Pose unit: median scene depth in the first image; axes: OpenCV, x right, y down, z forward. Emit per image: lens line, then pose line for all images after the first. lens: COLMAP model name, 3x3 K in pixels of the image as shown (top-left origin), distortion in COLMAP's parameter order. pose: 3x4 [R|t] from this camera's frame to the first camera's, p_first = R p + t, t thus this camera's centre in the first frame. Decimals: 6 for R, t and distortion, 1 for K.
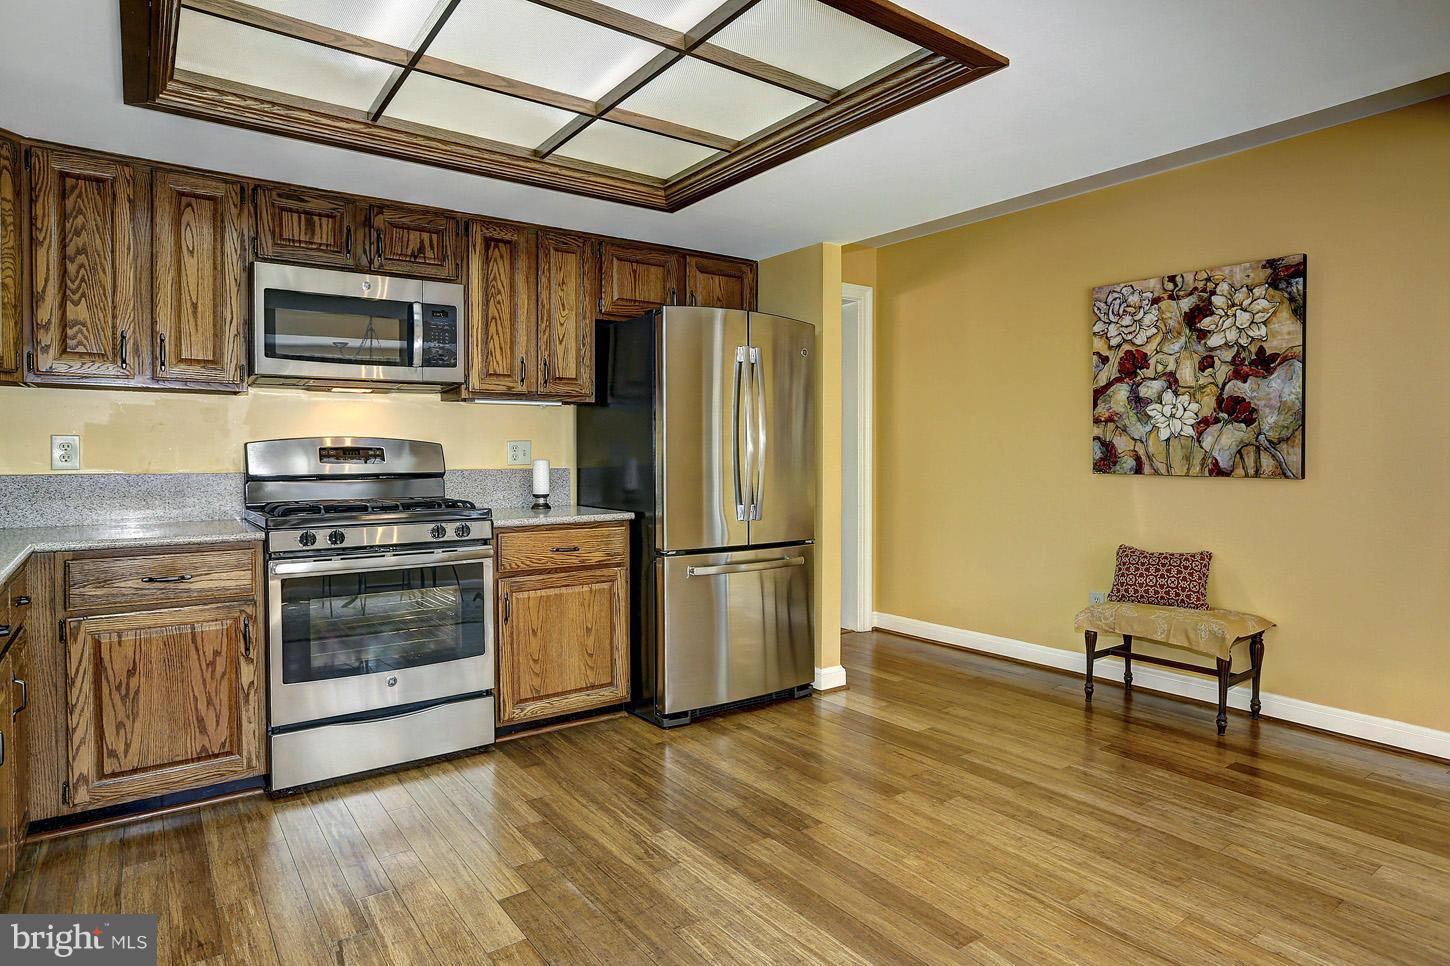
lens RADIAL K [[831.4, 0, 752.4], [0, 831.4, 458.3], [0, 0, 1]] dist [-0.004370, 0.005902]
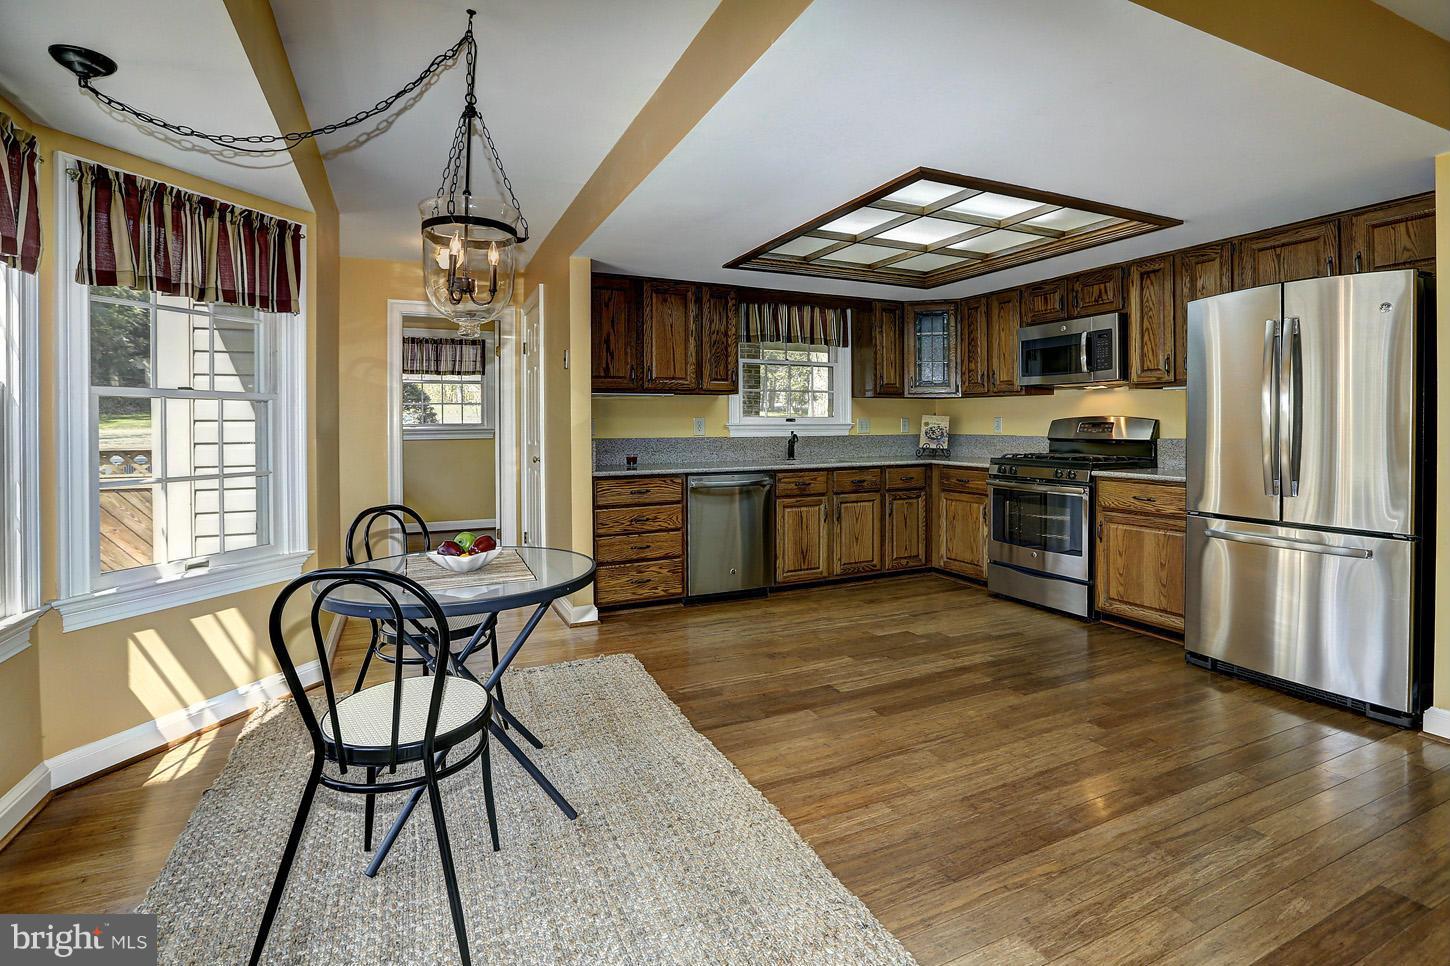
lens RADIAL K [[668.5, 0, 706.2], [0, 668.5, 432.4], [0, 0, 1]] dist [-0.016959, 0.003443]
pose [[-0.229361, 0.014685, -0.973231, 0.909521], [-0.010357, 0.999793, 0.017527, -0.007901], [0.973286, 0.014100, -0.229161, 0.525334]]
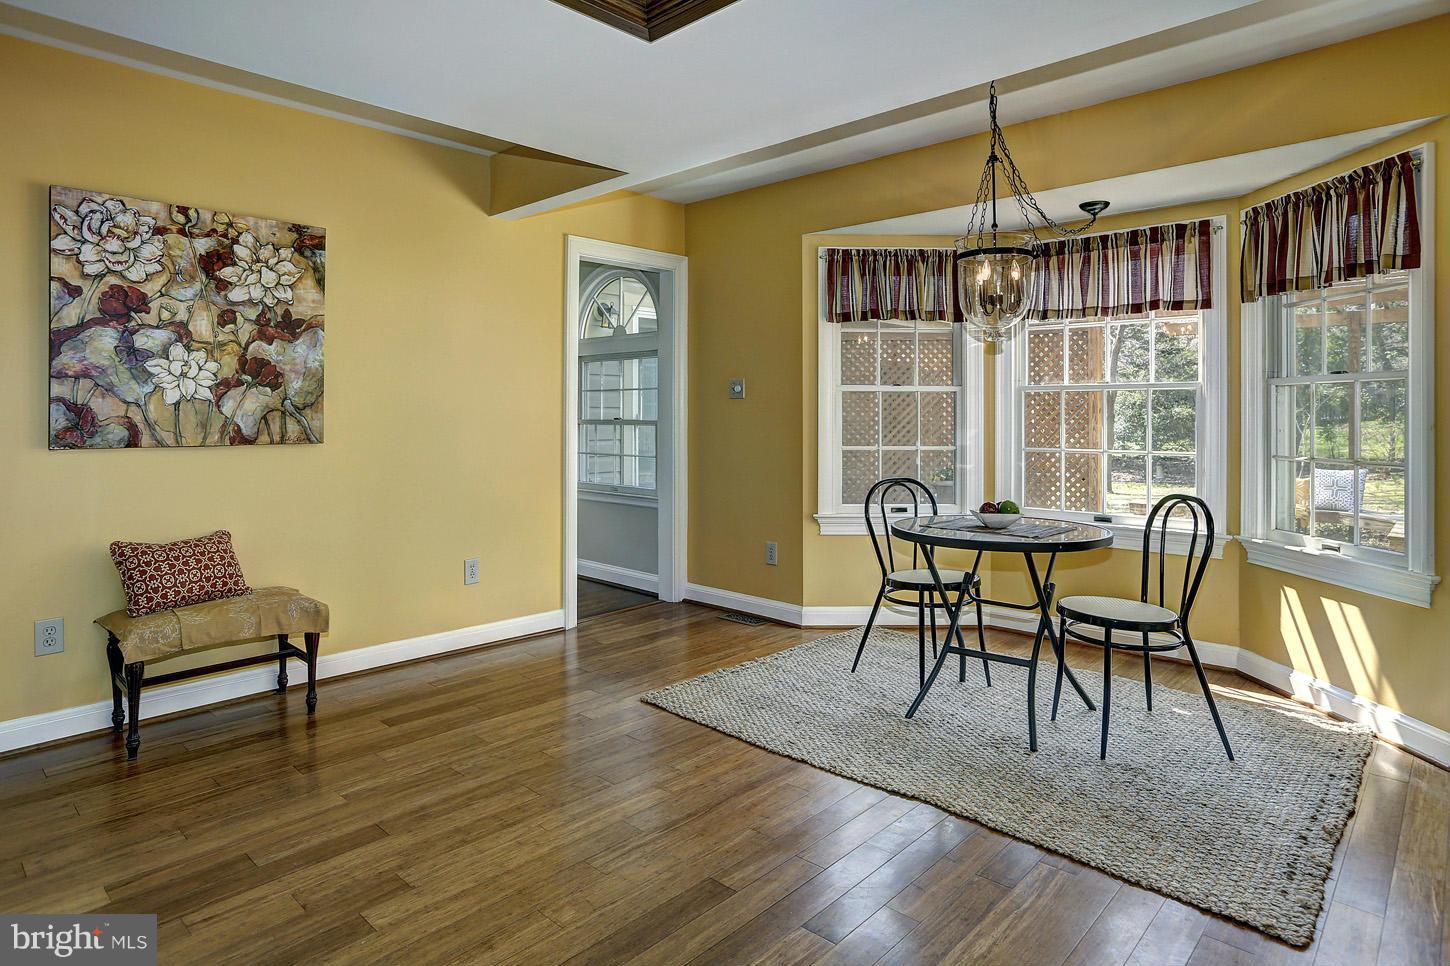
lens RADIAL K [[831.4, 0, 707.8], [0, 831.4, 411.3], [0, 0, 1]] dist [-0.004370, 0.005902]
pose [[-0.158227, 0.005850, 0.987385, -0.414766], [0.015868, 0.999868, -0.003381, -0.003505], [-0.987275, 0.015133, -0.158299, 0.638748]]
